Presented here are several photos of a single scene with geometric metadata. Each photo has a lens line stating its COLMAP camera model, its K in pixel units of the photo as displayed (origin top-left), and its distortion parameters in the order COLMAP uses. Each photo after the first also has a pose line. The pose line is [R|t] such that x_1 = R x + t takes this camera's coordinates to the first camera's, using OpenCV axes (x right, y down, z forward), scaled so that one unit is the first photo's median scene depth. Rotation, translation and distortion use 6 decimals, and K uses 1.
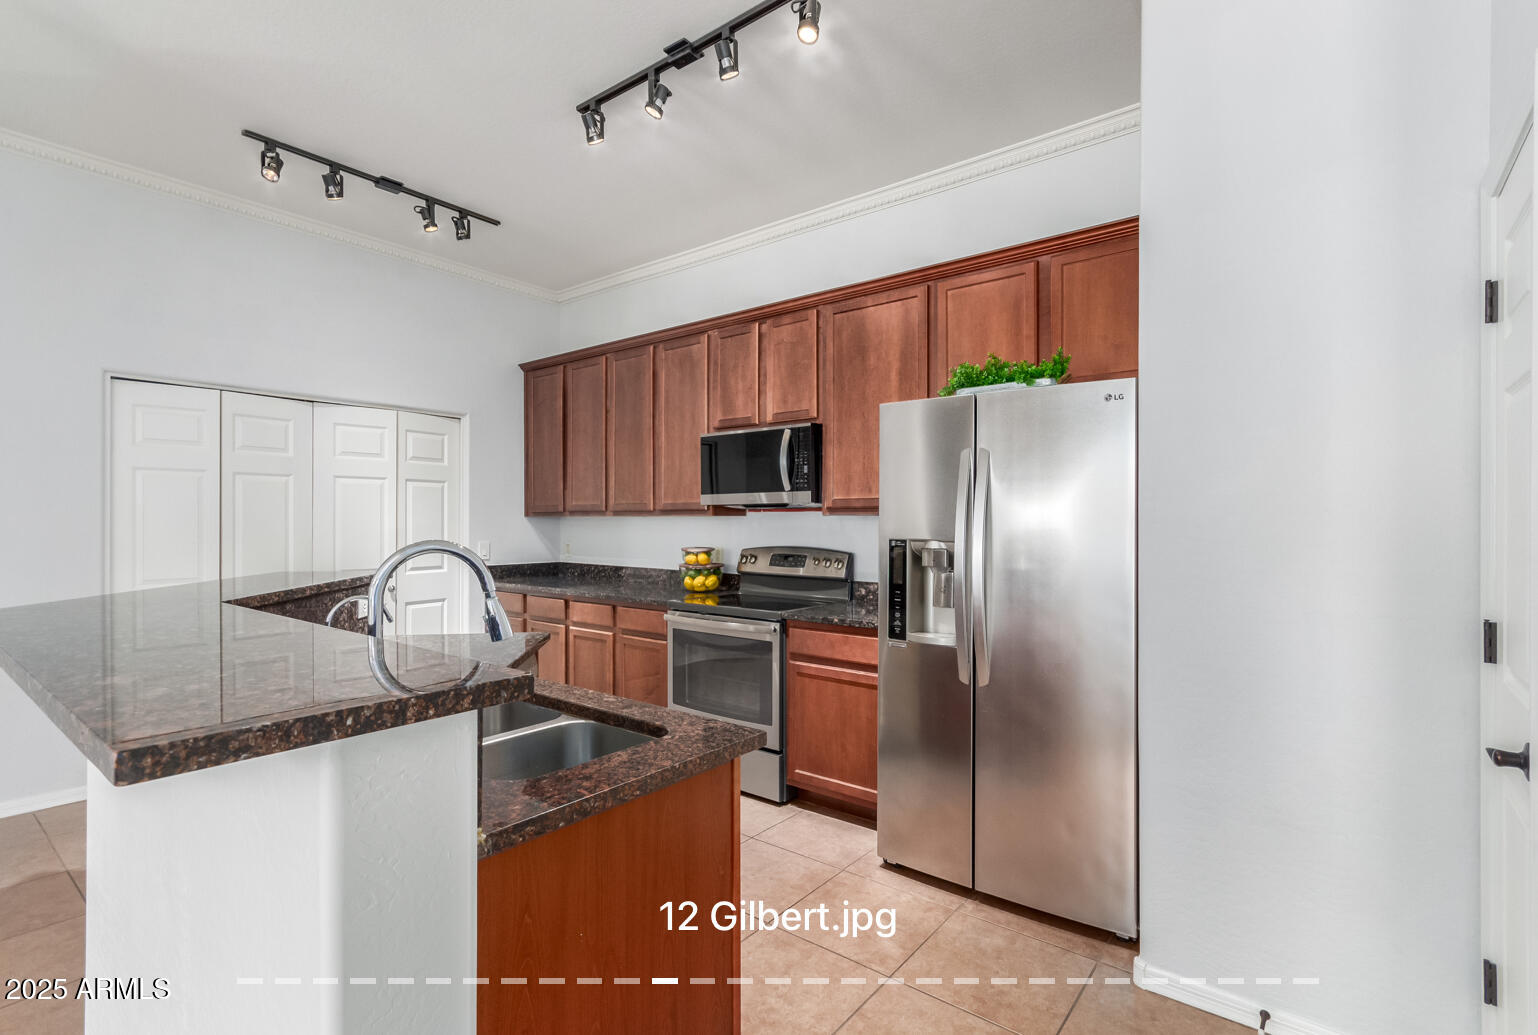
lens RADIAL K [[723.7, 0, 769.0], [0, 723.7, 517.5], [0, 0, 1]] dist [0.000591, 0.000088]
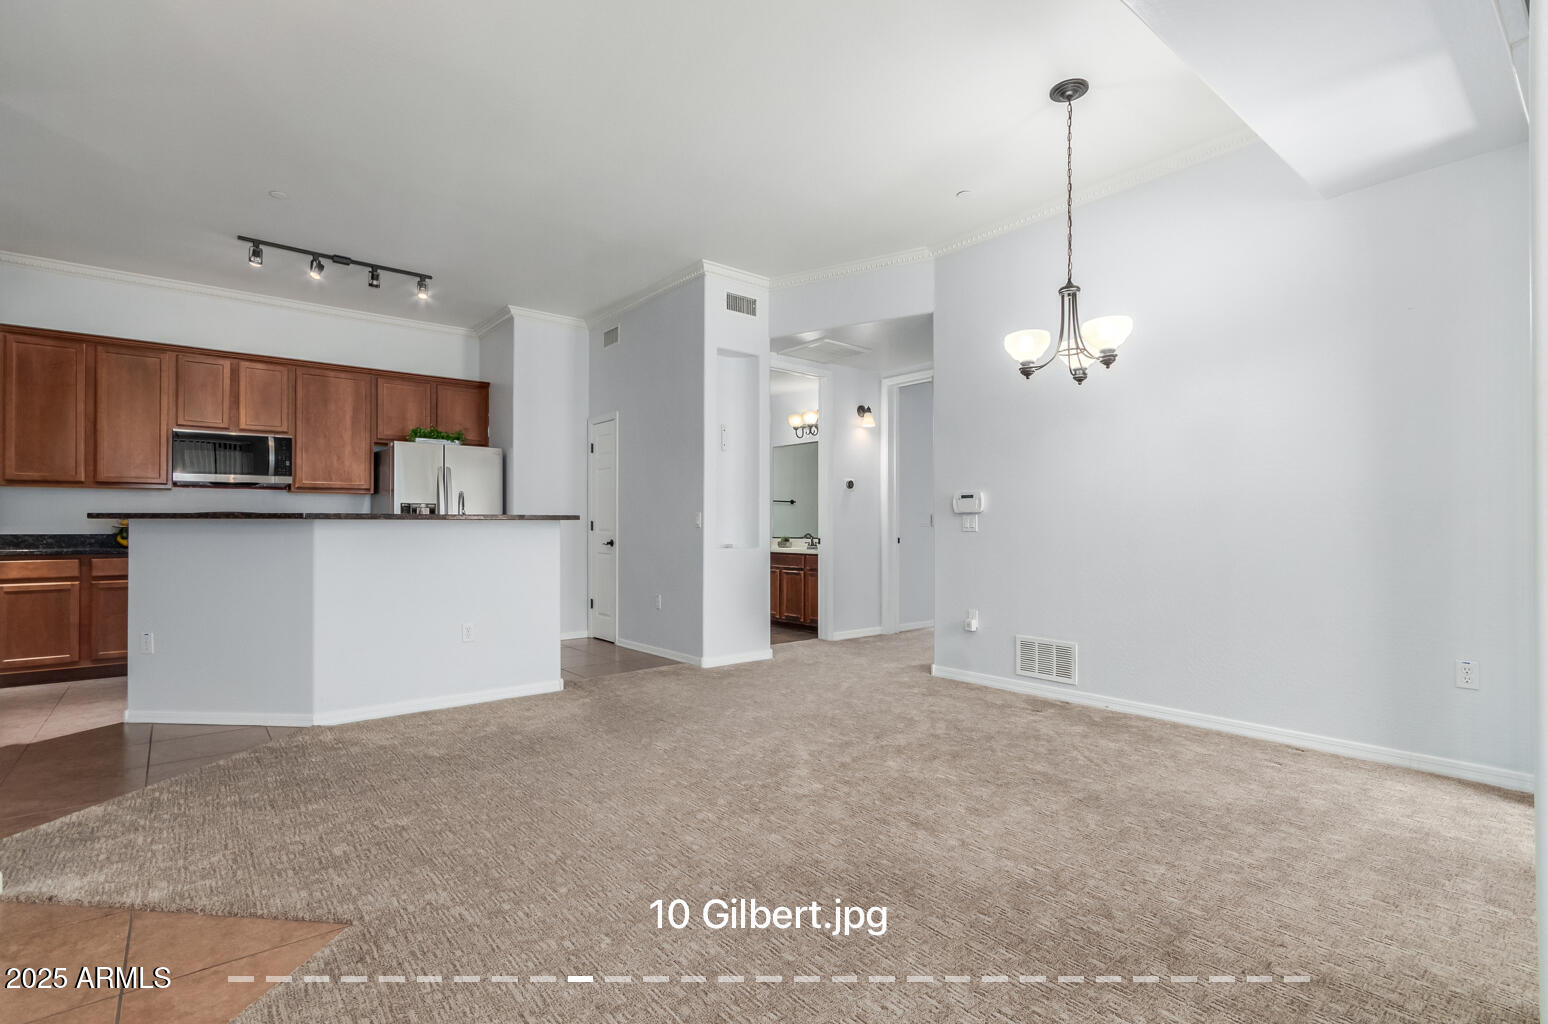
lens RADIAL K [[721.8, 0, 760.5], [0, 721.8, 518.6], [0, 0, 1]] dist [0.000383, 0.000016]
pose [[0.217225, 0.013337, 0.976030, -1.300327], [-0.003053, 0.999911, -0.012984, 0.075535], [-0.976117, -0.000159, 0.217246, -0.407744]]
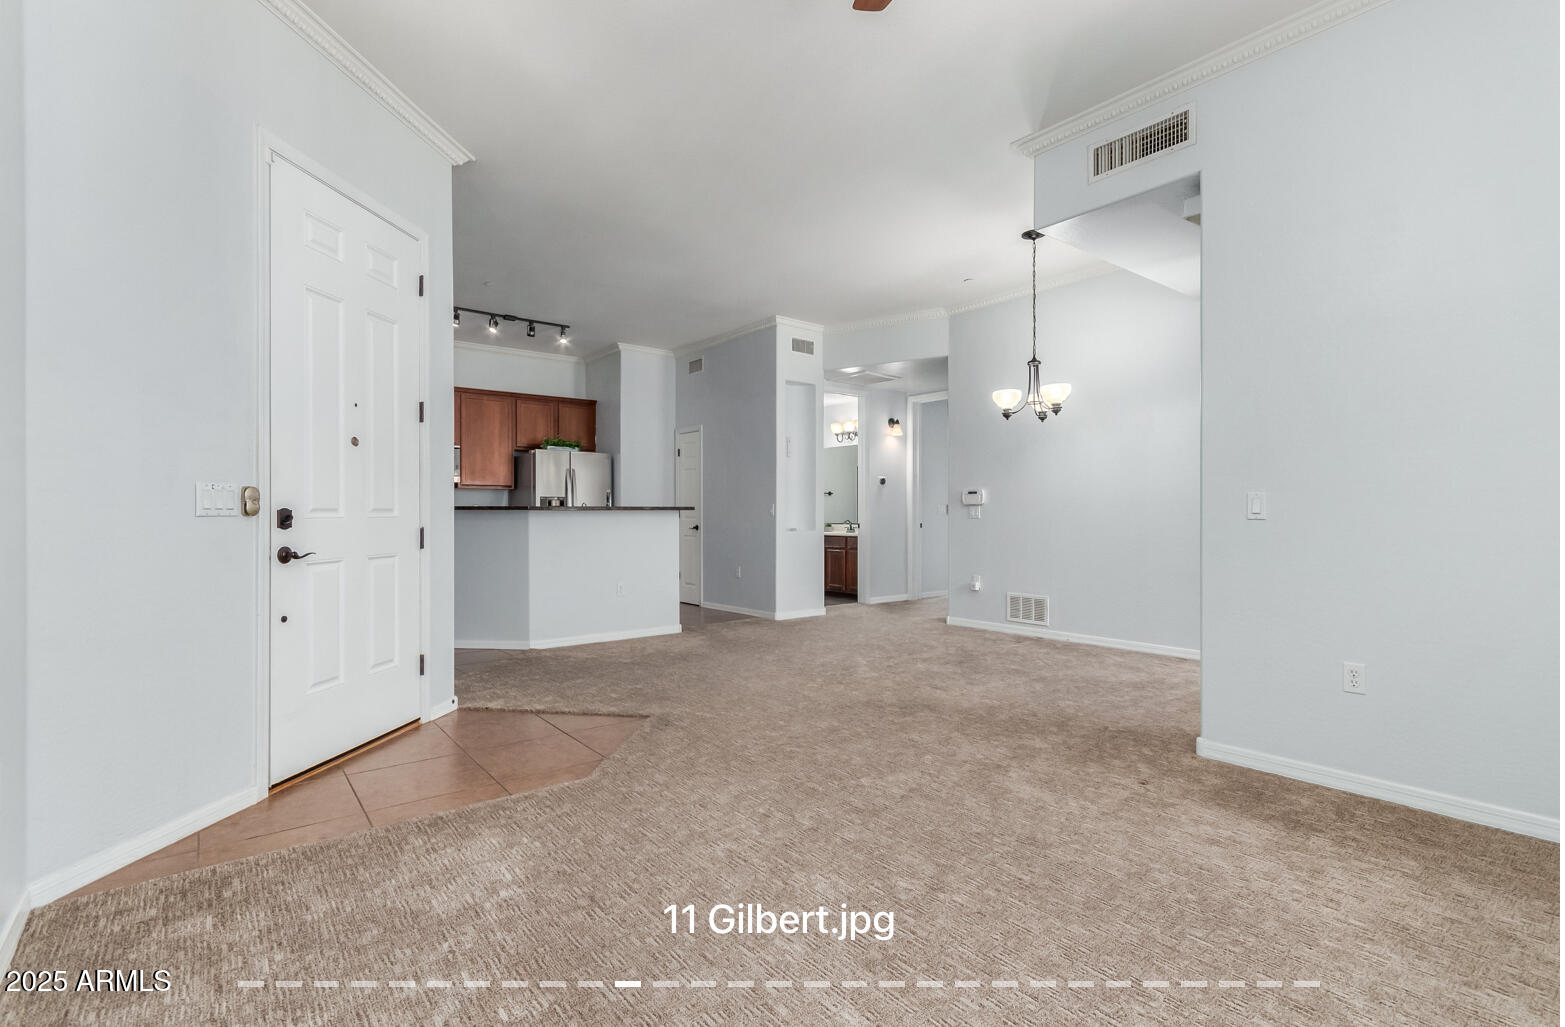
lens RADIAL K [[709.5, 0, 782.5], [0, 709.5, 513.5], [0, 0, 1]] dist [-0.001122, -0.000059]
pose [[0.215690, 0.003524, 0.976456, -1.787549], [-0.001888, 0.999993, -0.003191, 0.075665], [-0.976460, -0.001156, 0.215695, -0.408395]]
